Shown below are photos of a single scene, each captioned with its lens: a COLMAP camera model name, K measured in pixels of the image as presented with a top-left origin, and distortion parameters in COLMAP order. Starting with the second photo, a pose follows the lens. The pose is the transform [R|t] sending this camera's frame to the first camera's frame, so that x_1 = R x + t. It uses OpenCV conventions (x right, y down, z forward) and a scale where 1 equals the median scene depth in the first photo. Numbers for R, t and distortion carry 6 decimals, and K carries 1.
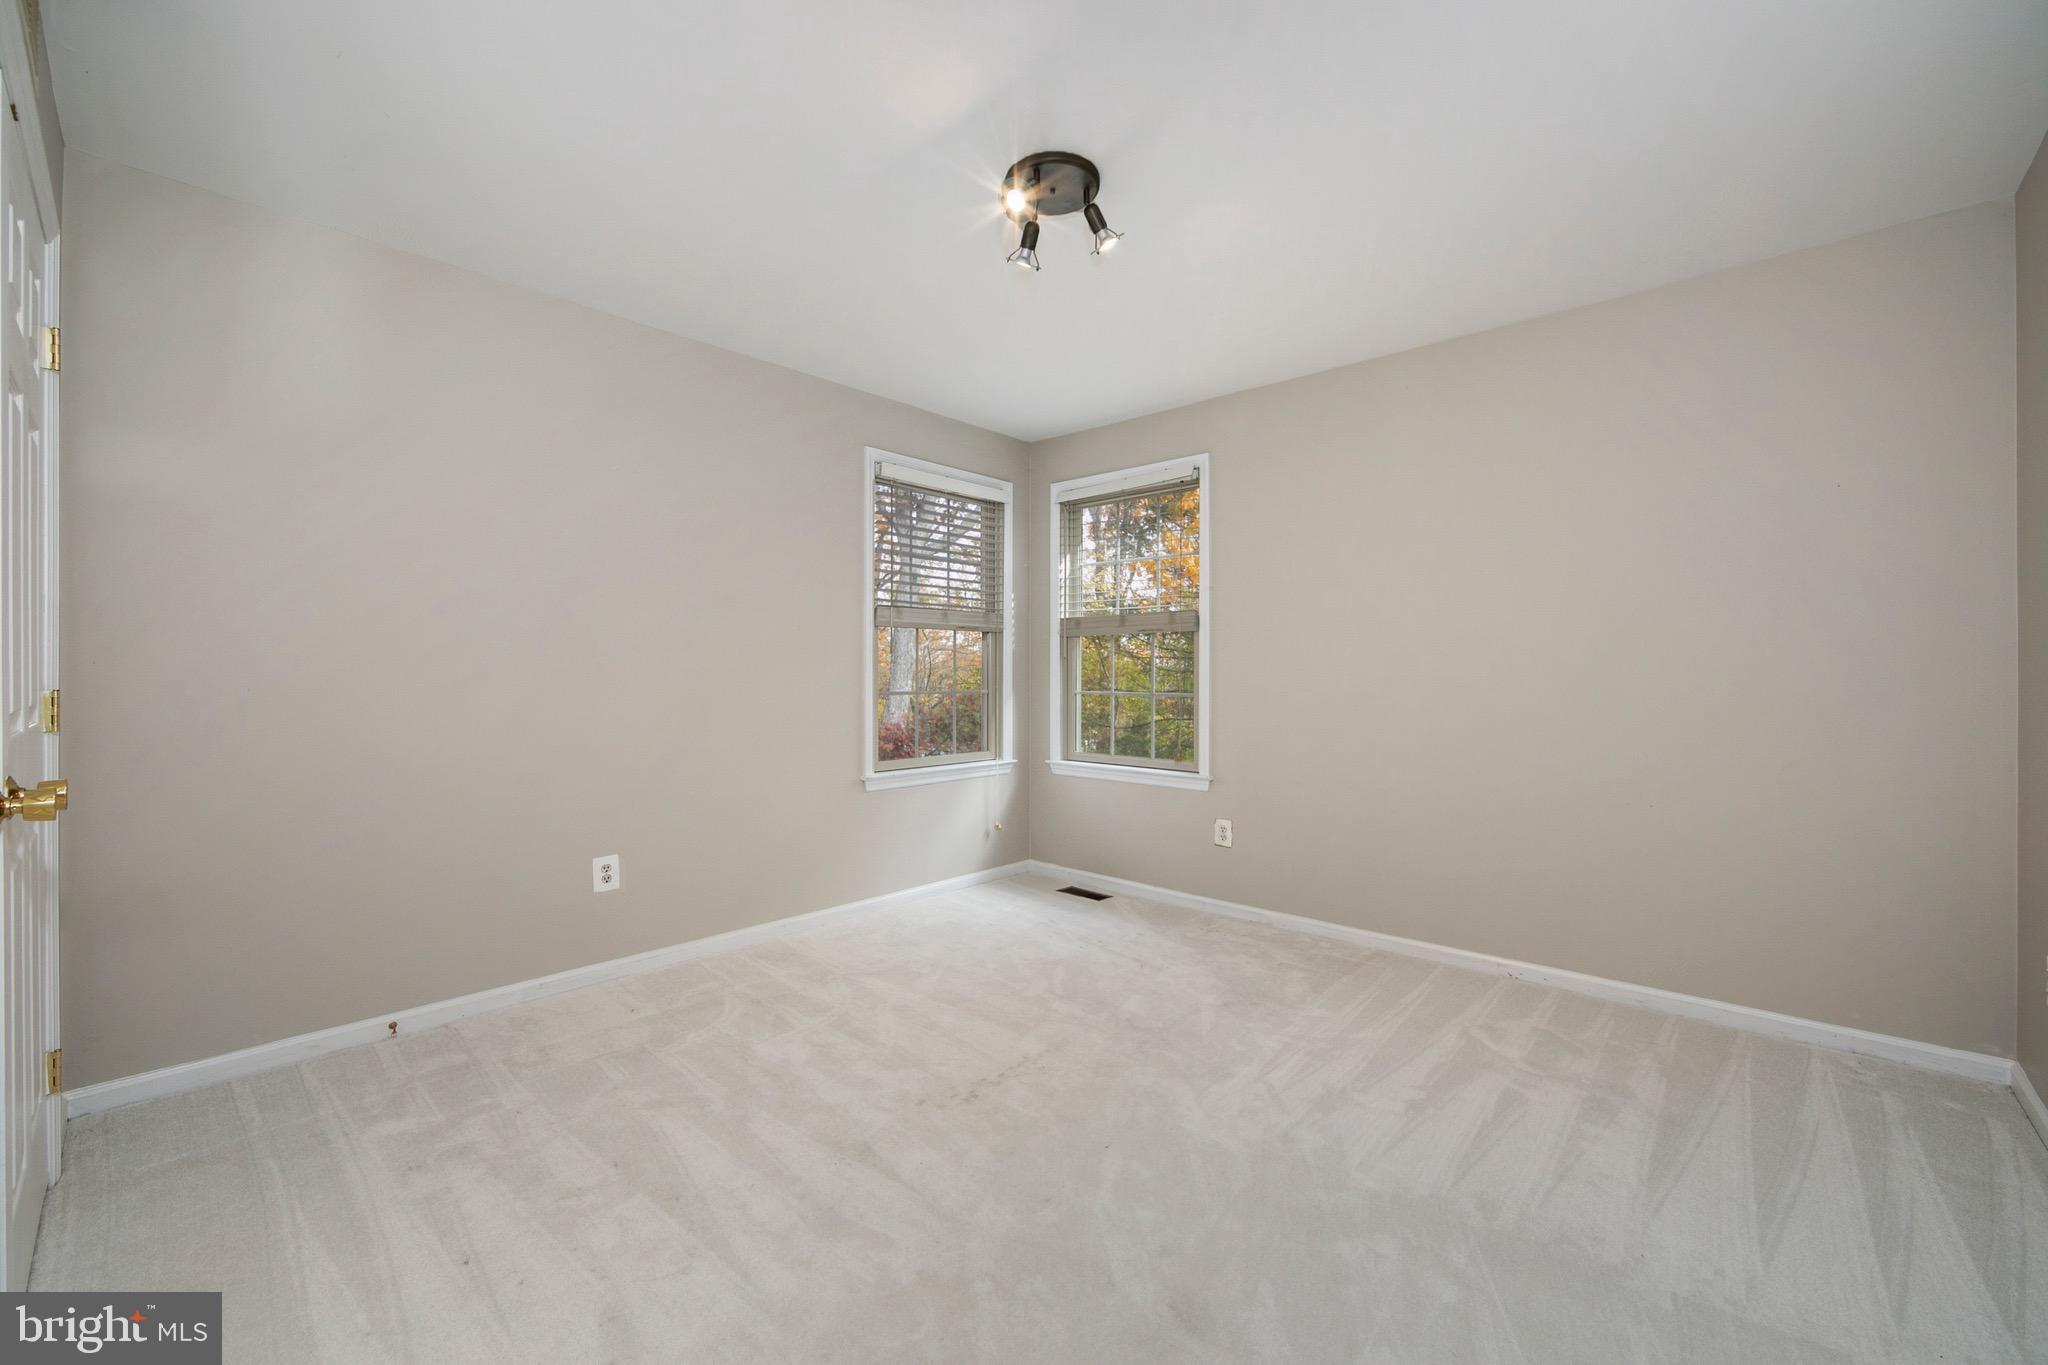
lens RADIAL K [[823.4, 0, 1032.7], [0, 823.4, 673.1], [0, 0, 1]] dist [-0.009734, -0.000255]
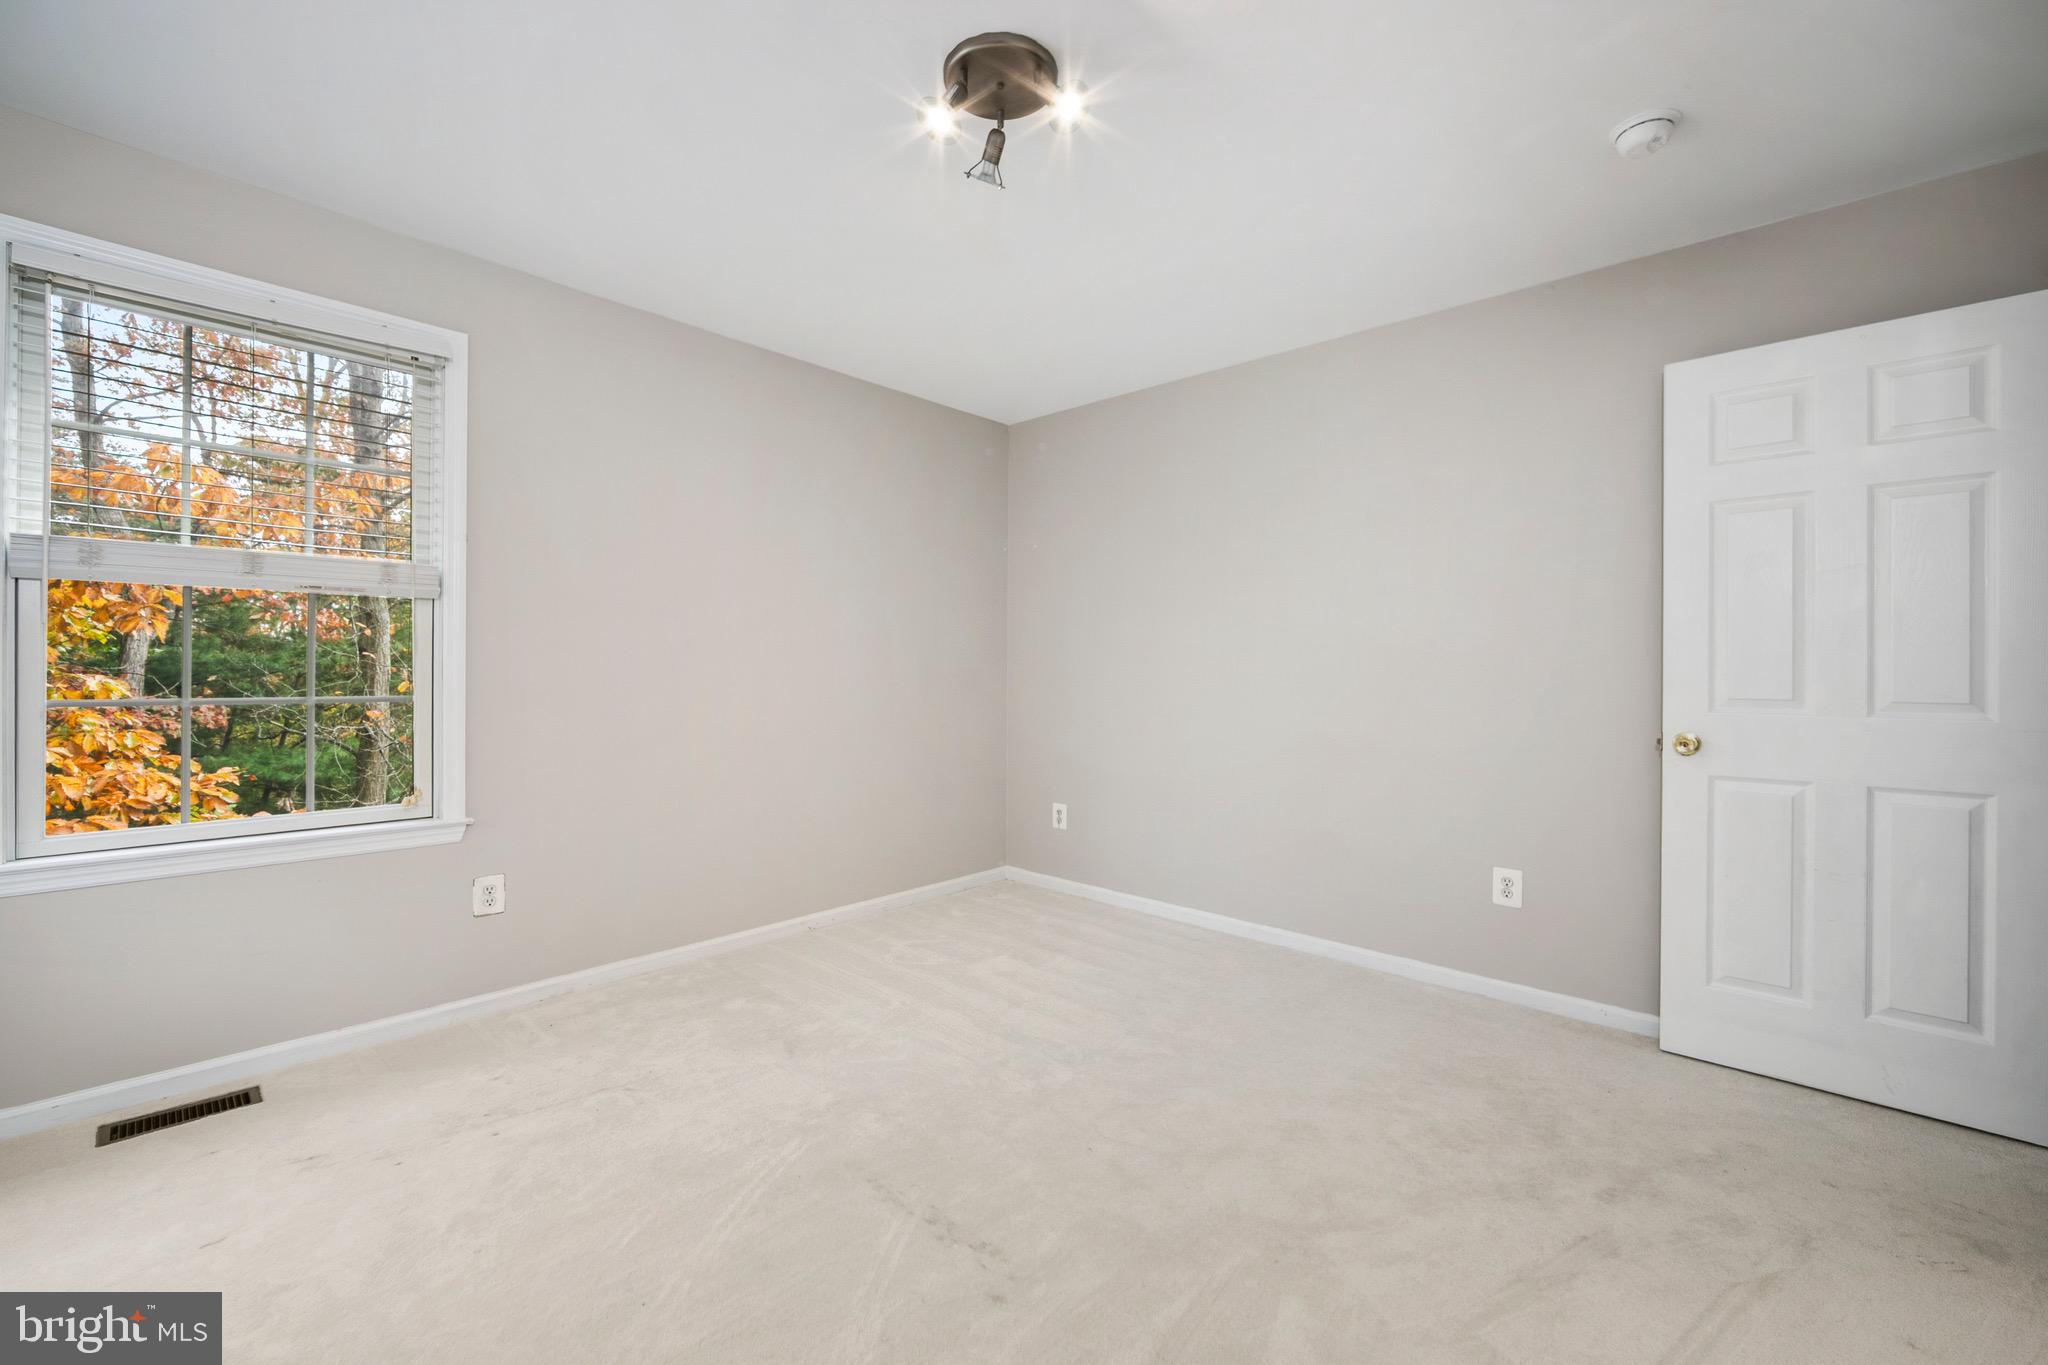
lens RADIAL K [[817.7, 0, 1024.9], [0, 817.7, 667.9], [0, 0, 1]] dist [0.000084, -0.000064]
pose [[0.005512, 0.006266, 0.999965, -0.467639], [-0.011725, 0.999912, -0.006201, 0.000649], [-0.999916, -0.011690, 0.005585, 0.555349]]
